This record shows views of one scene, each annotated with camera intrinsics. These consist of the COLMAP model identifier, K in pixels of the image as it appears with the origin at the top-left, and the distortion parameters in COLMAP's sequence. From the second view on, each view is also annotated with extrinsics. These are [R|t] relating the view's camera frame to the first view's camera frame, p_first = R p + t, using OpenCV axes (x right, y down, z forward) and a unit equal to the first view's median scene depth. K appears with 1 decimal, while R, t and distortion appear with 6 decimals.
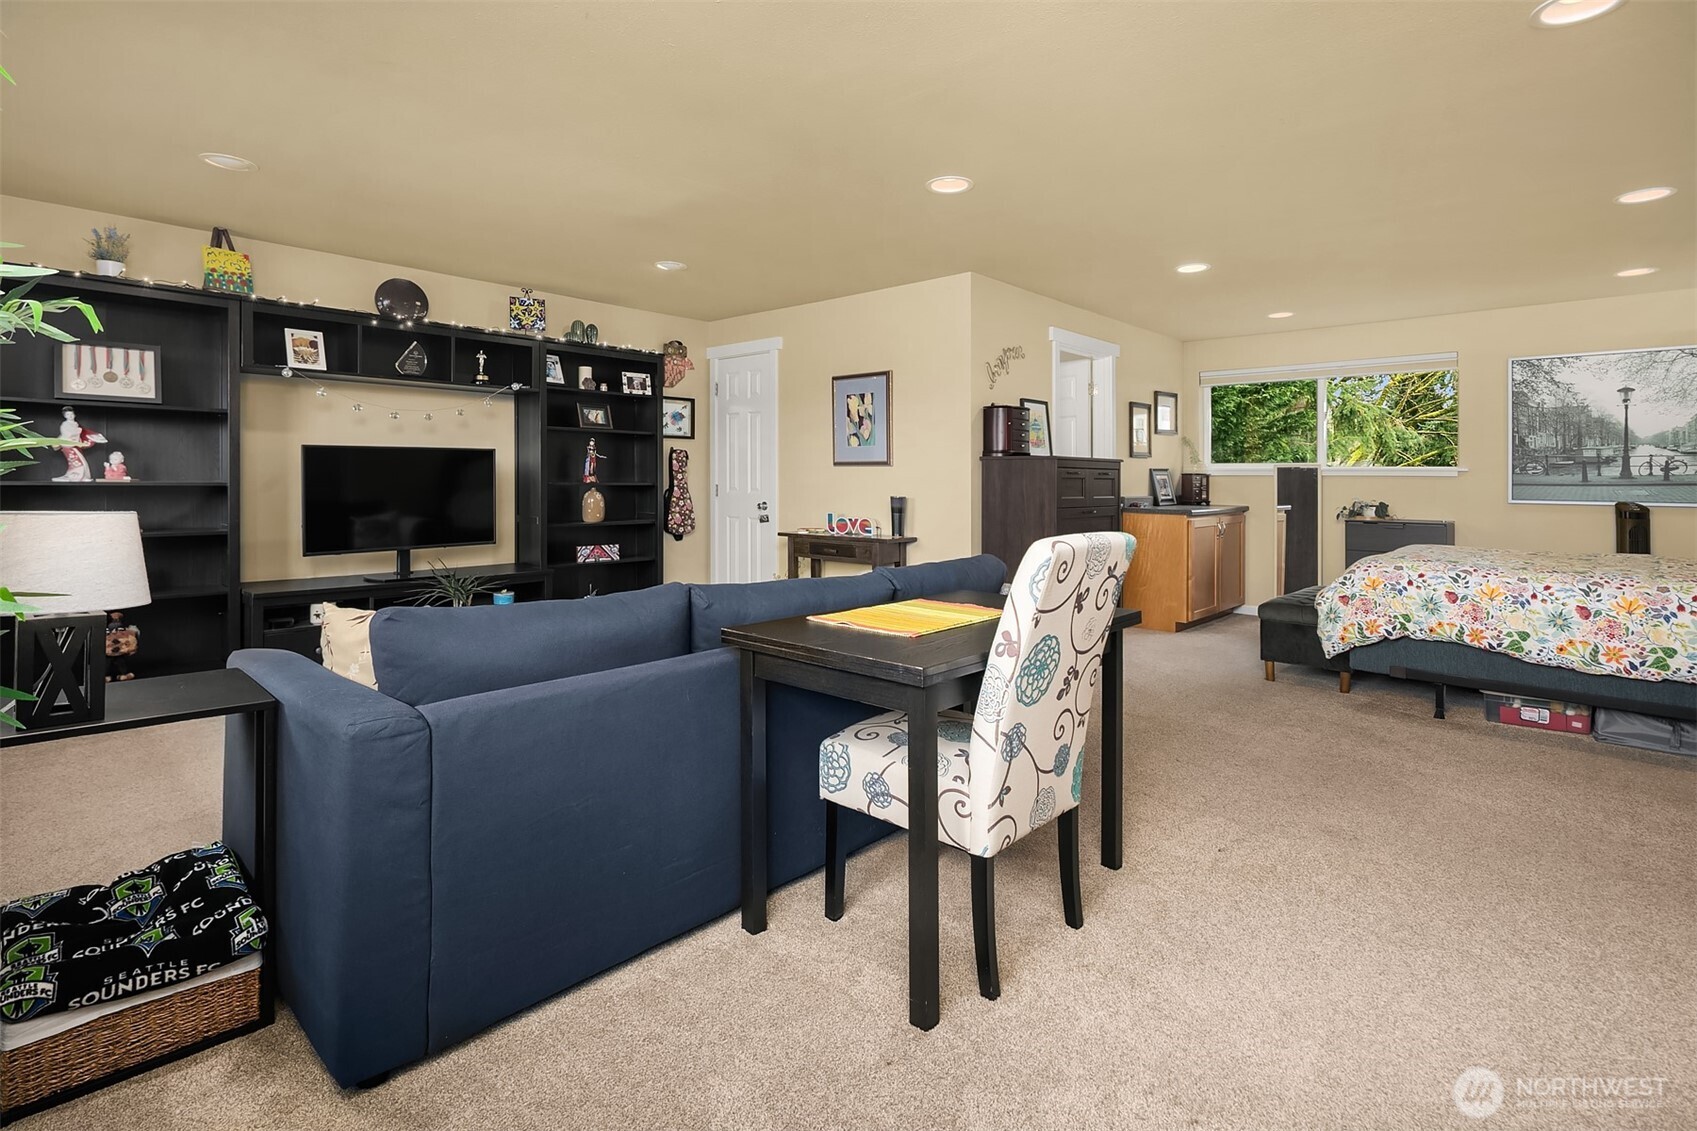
lens RADIAL K [[818.4, 0, 845.8], [0, 818.4, 484.6], [0, 0, 1]] dist [-0.000112, -0.001728]
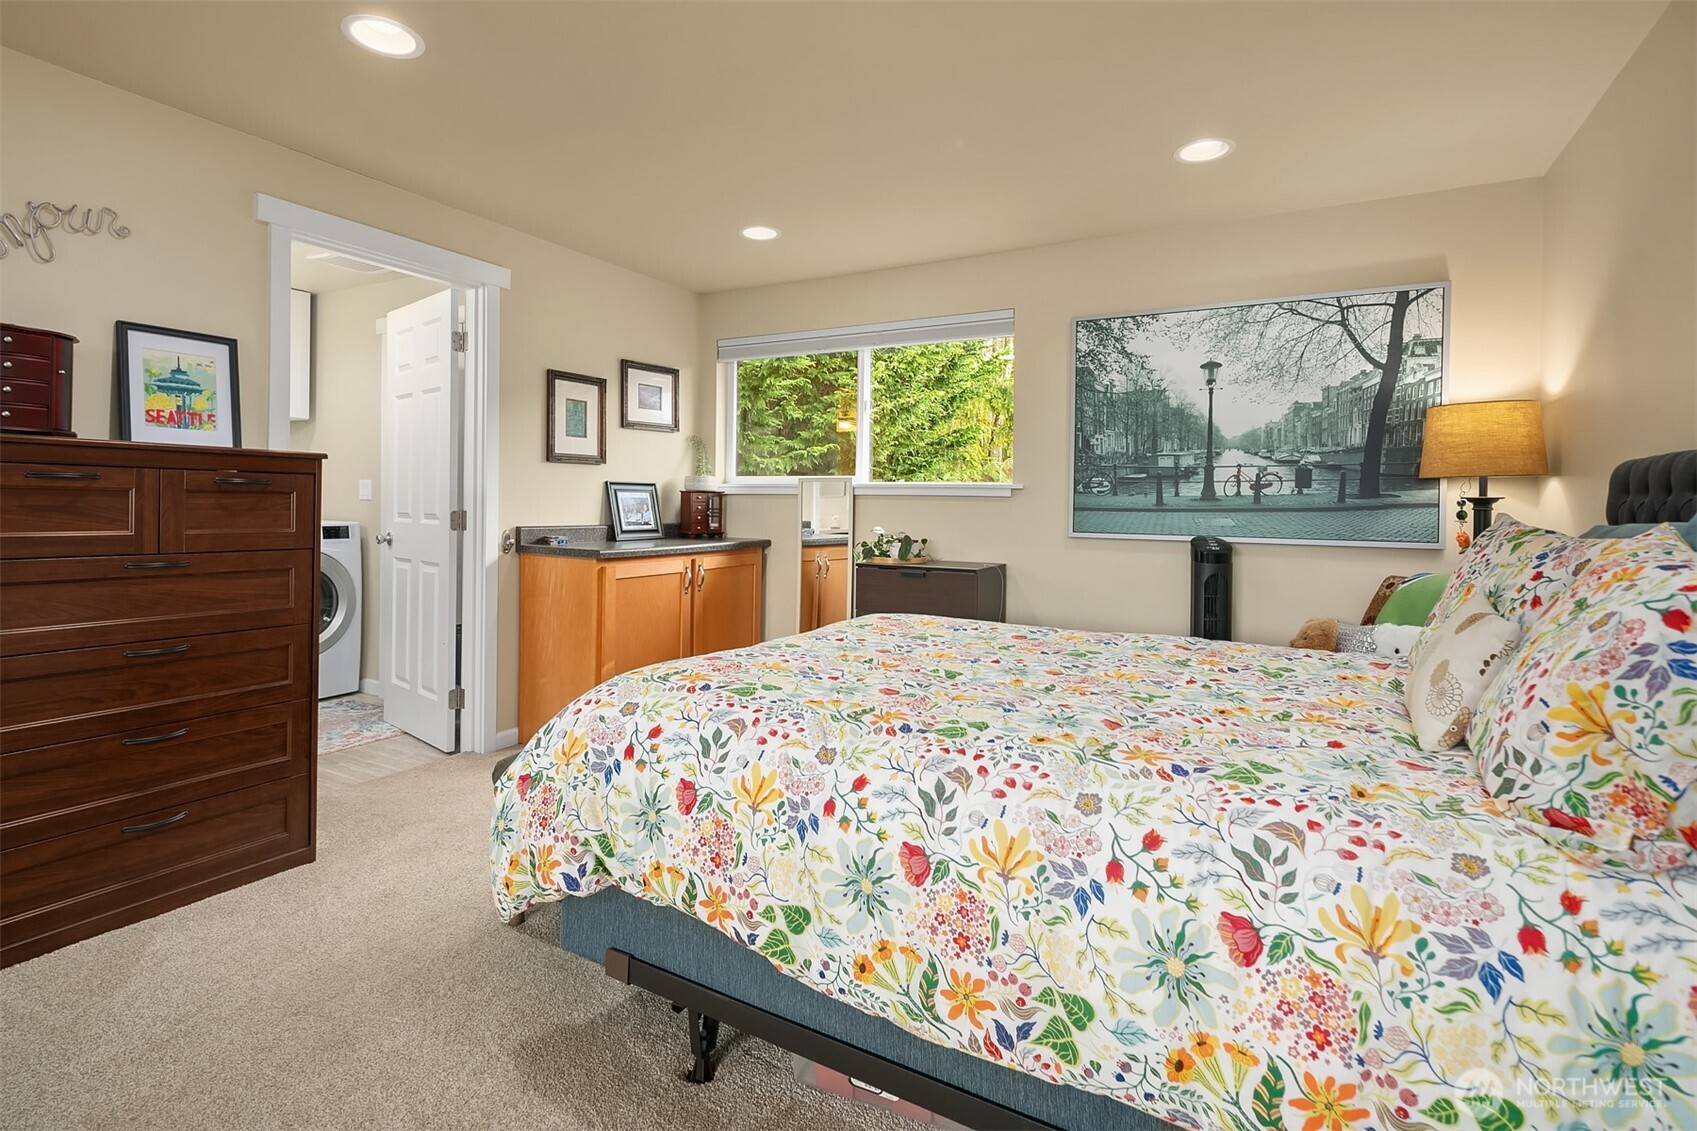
lens RADIAL K [[838.7, 0, 849.5], [0, 838.7, 525.7], [0, 0, 1]] dist [0.002488, -0.000231]
pose [[0.966570, -0.000042, 0.256405, 0.704713], [-0.005445, 0.999771, 0.020687, 0.000562], [-0.256347, -0.021391, 0.966348, 0.591299]]
